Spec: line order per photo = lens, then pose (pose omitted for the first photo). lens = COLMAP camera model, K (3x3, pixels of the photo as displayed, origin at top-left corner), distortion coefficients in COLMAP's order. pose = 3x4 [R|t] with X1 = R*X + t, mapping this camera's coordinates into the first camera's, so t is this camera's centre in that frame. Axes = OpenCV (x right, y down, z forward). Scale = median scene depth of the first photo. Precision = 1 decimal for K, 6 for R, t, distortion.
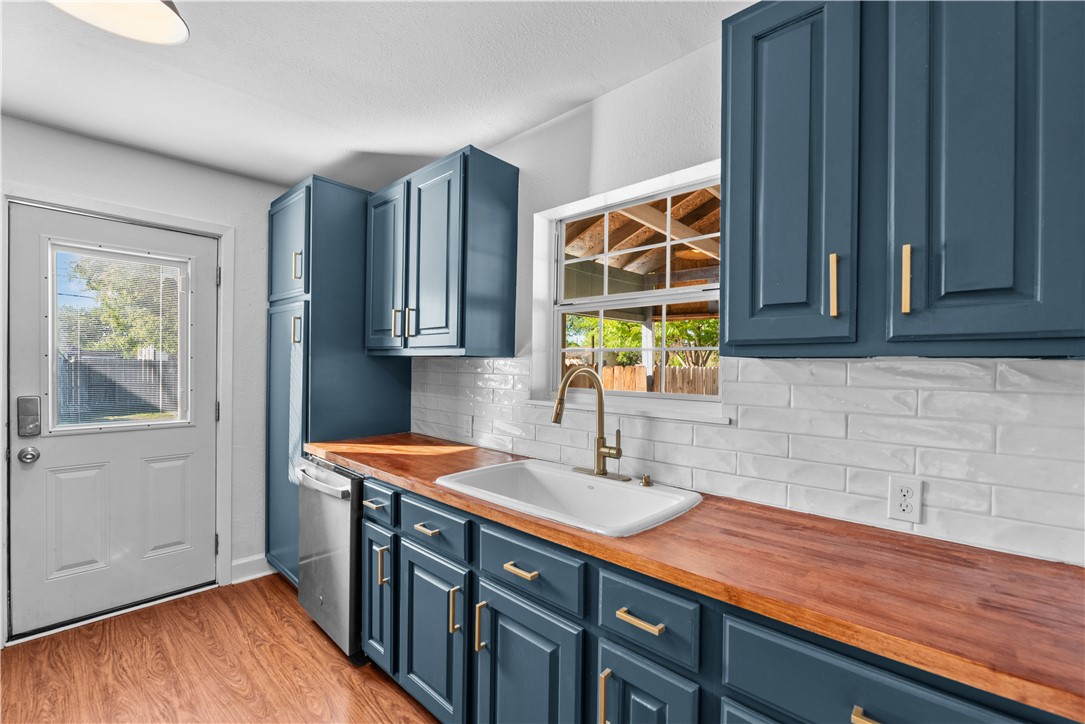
lens RADIAL K [[461.7, 0, 538.1], [0, 461.7, 370.9], [0, 0, 1]] dist [-0.003675, -0.000710]
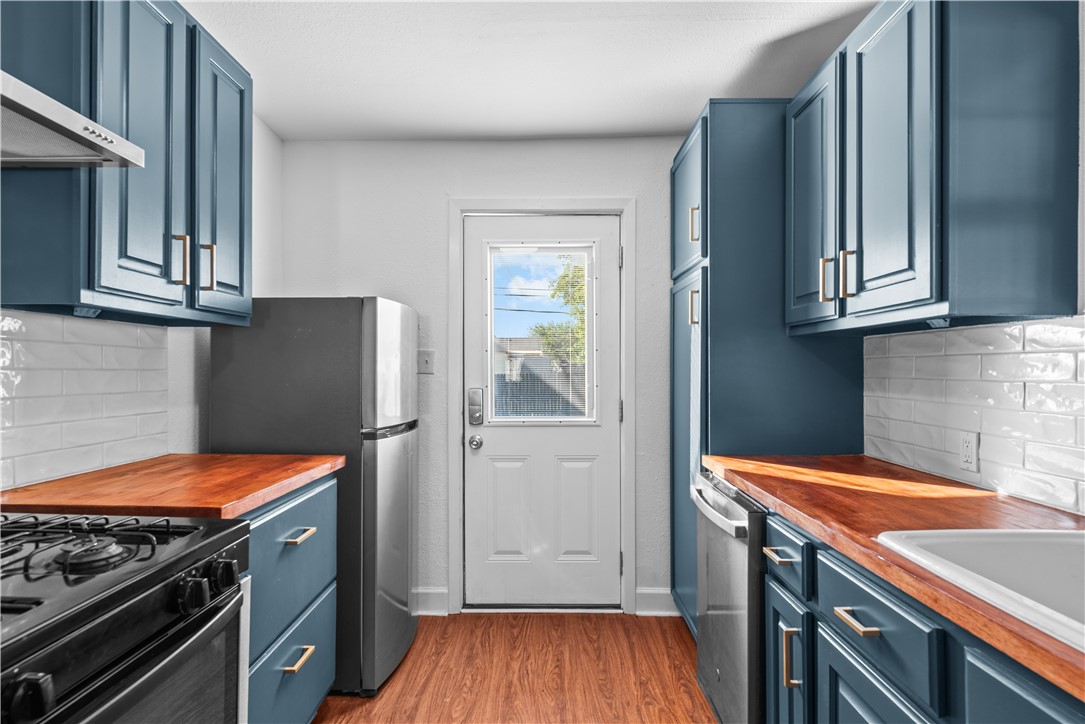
lens RADIAL K [[576.6, 0, 538.5], [0, 576.6, 368.6], [0, 0, 1]] dist [-0.002951, -0.001110]
pose [[0.670832, -0.019471, -0.741353, 0.016094], [0.003847, 0.999733, -0.022776, 0.040738], [0.741599, 0.012427, 0.670728, 0.187938]]
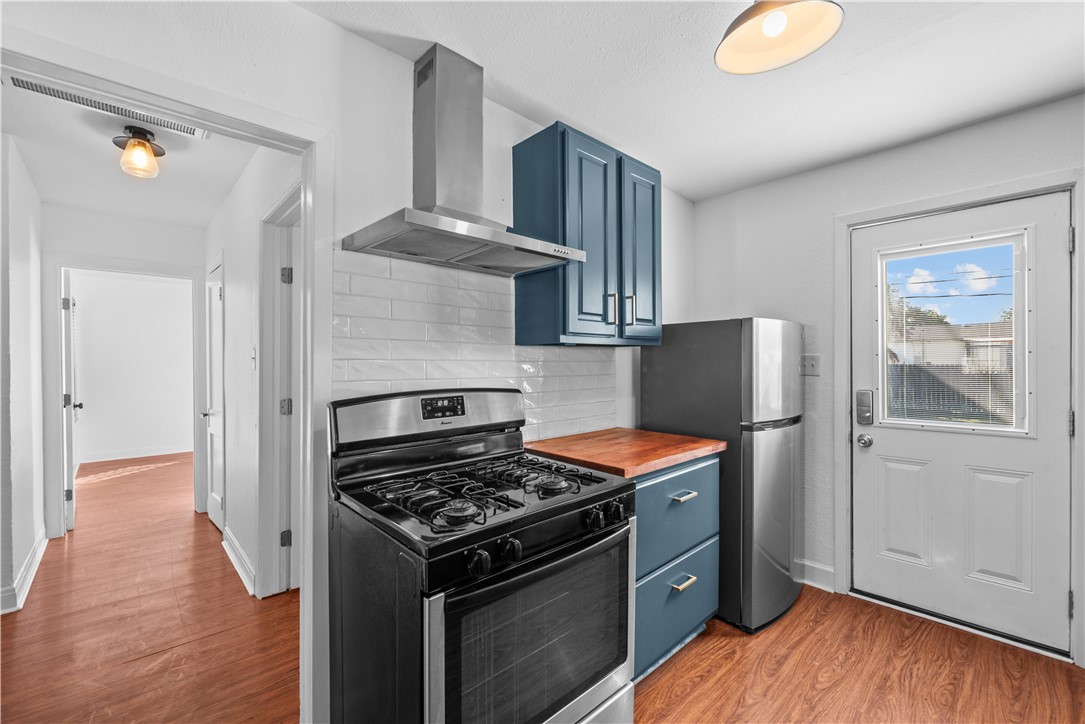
lens RADIAL K [[456.1, 0, 538.4], [0, 456.1, 366.1], [0, 0, 1]] dist [-0.004532, -0.000679]
pose [[-0.075104, -0.008162, -0.997142, 0.111394], [-0.003889, 0.999961, -0.007892, 0.006527], [0.997168, 0.003285, -0.075132, 0.261915]]
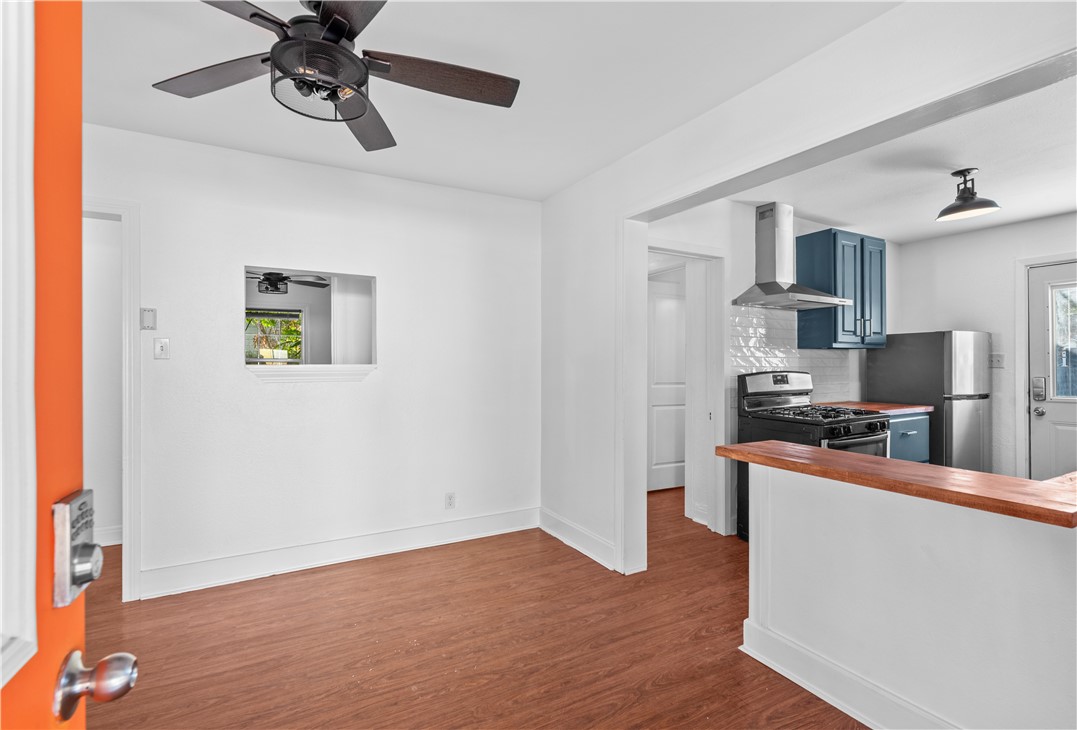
lens RADIAL K [[501.3, 0, 543.7], [0, 501.3, 366.8], [0, 0, 1]] dist [-0.002095, -0.000071]
pose [[-0.299179, -0.012422, -0.954116, 1.263934], [-0.008090, 0.999912, -0.010481, 0.051348], [0.954163, 0.004583, -0.299253, -0.218714]]
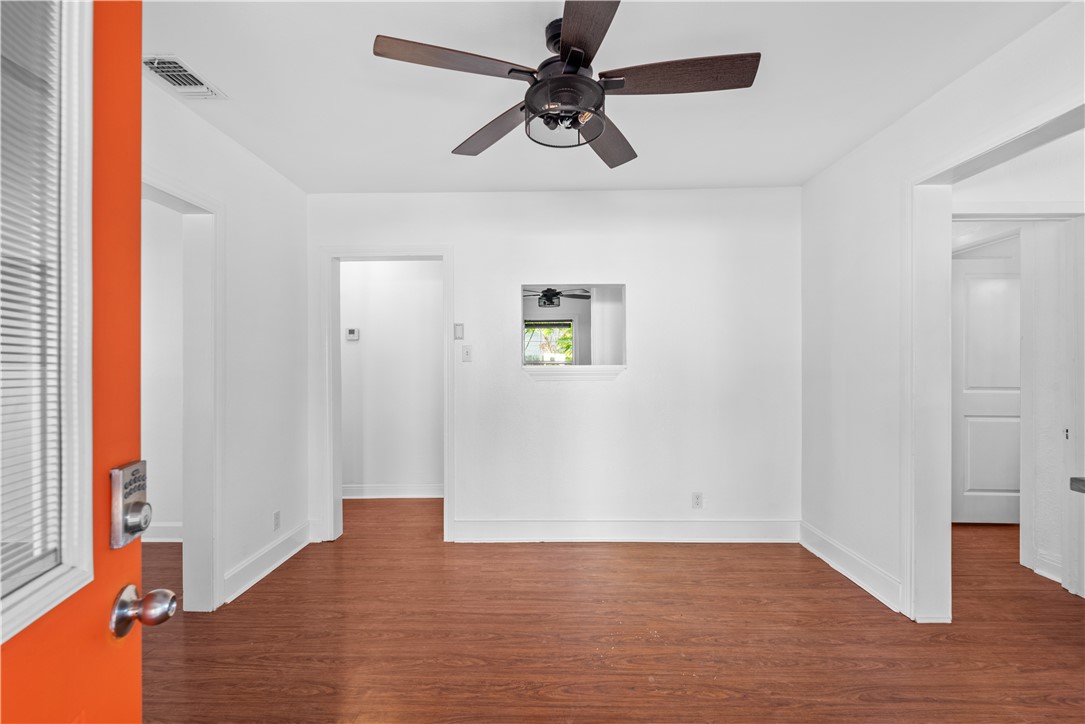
lens RADIAL K [[468.7, 0, 540.9], [0, 468.7, 366.3], [0, 0, 1]] dist [-0.000324, -0.001509]
pose [[-0.740778, -0.014713, -0.671589, 1.206399], [-0.010788, 0.999892, -0.010006, 0.055649], [0.671663, -0.000167, -0.740857, -0.203471]]
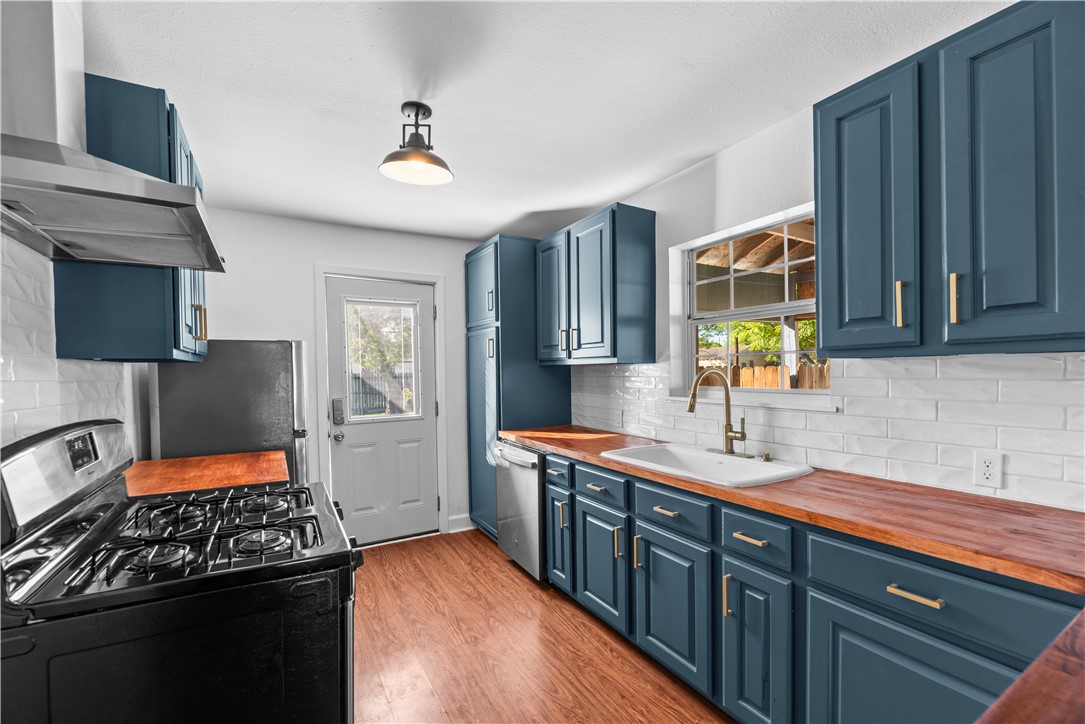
lens RADIAL K [[456.0, 0, 536.0], [0, 456.0, 379.3], [0, 0, 1]] dist [-0.004149, -0.000533]
pose [[0.954850, -0.024064, -0.296113, 0.004153], [0.026608, 0.999636, 0.004563, 0.000404], [0.295896, -0.012236, 0.955142, -0.294615]]
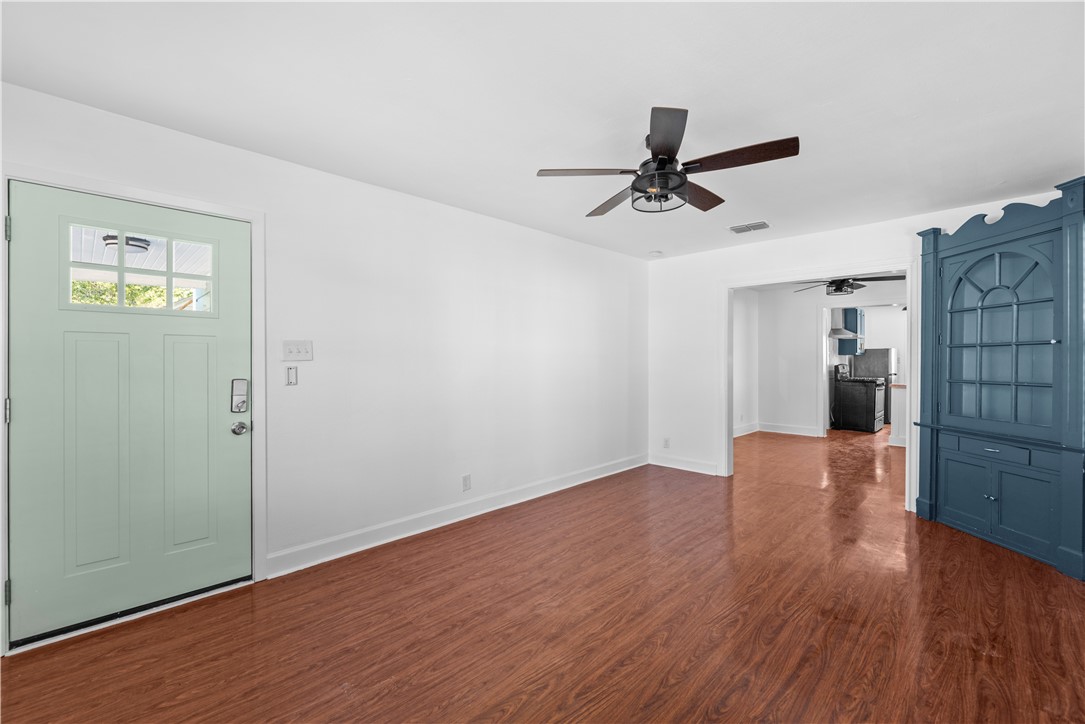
lens RADIAL K [[456.1, 0, 538.4], [0, 456.1, 366.1], [0, 0, 1]] dist [-0.004532, -0.000679]
pose [[-0.042565, -0.007875, -0.999063, 3.484149], [-0.007058, 0.999946, -0.007581, 0.111586], [0.999069, 0.006729, -0.042618, -2.473202]]
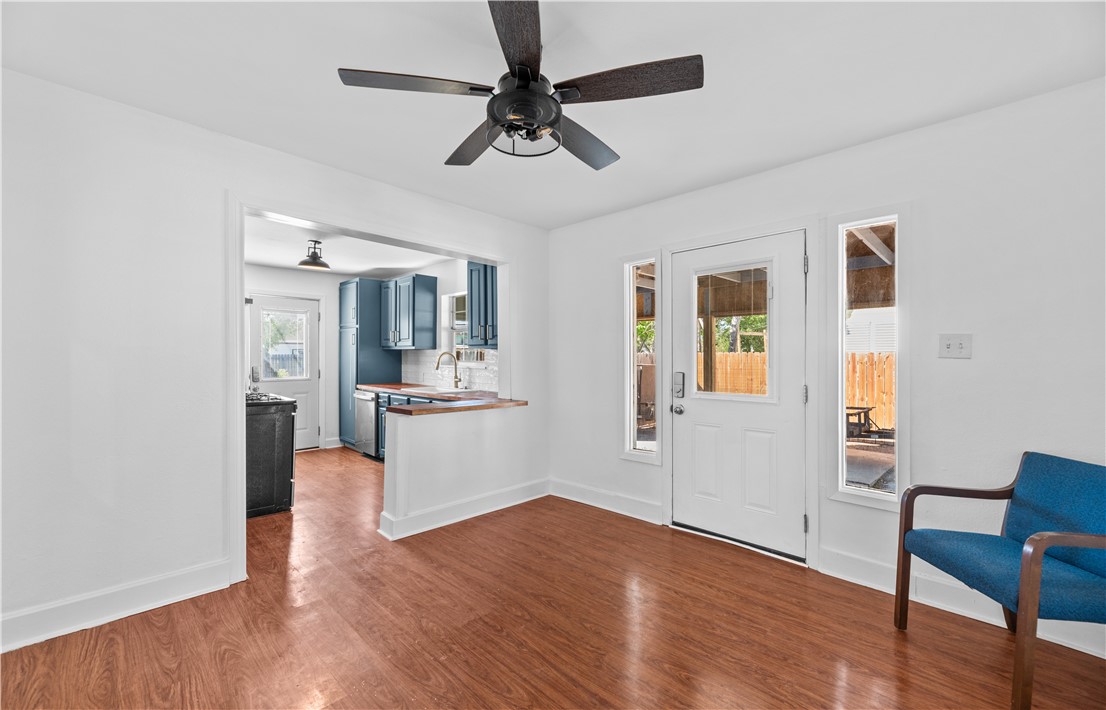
lens RADIAL K [[449.9, 0, 550.6], [0, 449.9, 356.4], [0, 0, 1]] dist [-0.000966, -0.000093]
pose [[0.999492, -0.014332, -0.028472, 0.701427], [0.014116, 0.999870, -0.007754, 0.041652], [0.028579, 0.007348, 0.999565, -1.606032]]
